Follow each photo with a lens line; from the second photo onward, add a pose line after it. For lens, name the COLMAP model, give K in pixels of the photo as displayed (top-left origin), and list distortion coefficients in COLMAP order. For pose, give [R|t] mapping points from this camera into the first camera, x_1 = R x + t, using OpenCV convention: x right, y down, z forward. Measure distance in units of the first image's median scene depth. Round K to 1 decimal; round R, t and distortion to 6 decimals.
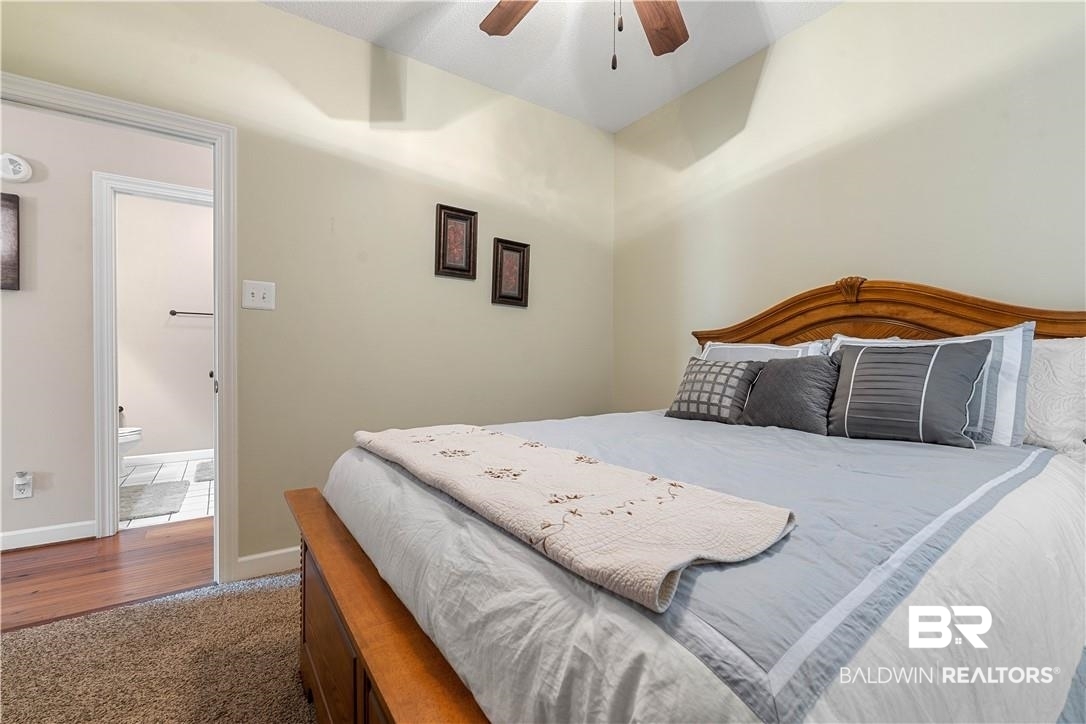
lens RADIAL K [[473.4, 0, 551.8], [0, 473.4, 356.8], [0, 0, 1]] dist [-0.000741, -0.000182]
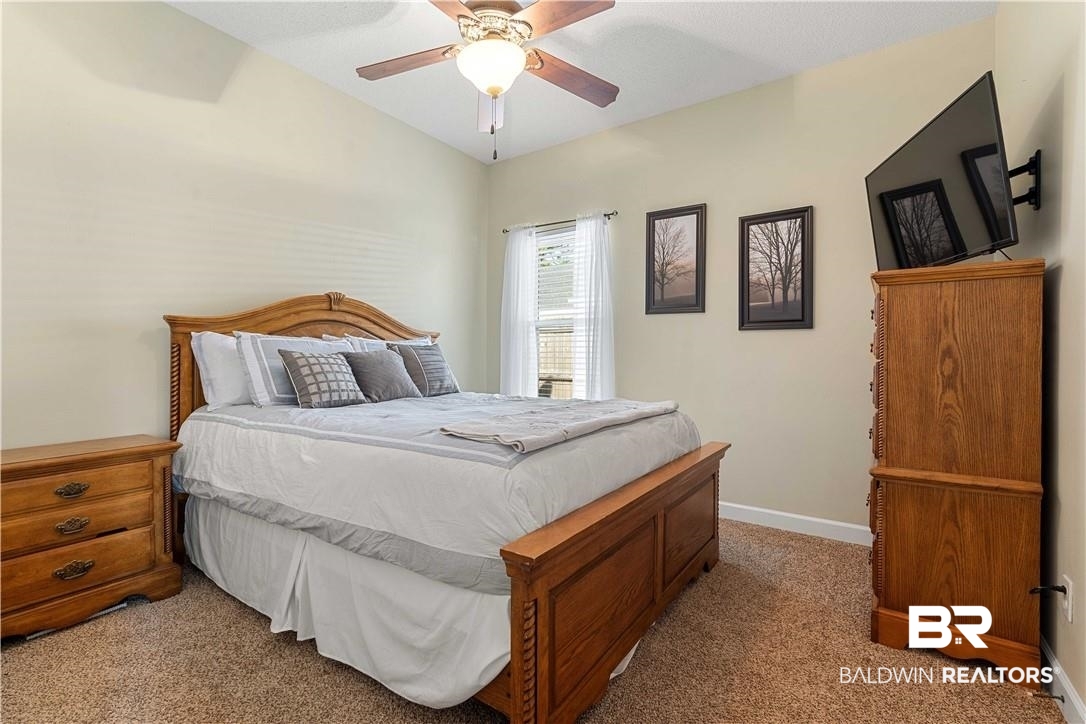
lens RADIAL K [[473.4, 0, 551.8], [0, 473.4, 356.8], [0, 0, 1]] dist [-0.000741, -0.000182]
pose [[-0.349943, -0.007318, 0.936742, -0.860264], [-0.013704, 0.999902, 0.002692, 0.006611], [-0.936671, -0.011895, -0.350009, 0.880011]]
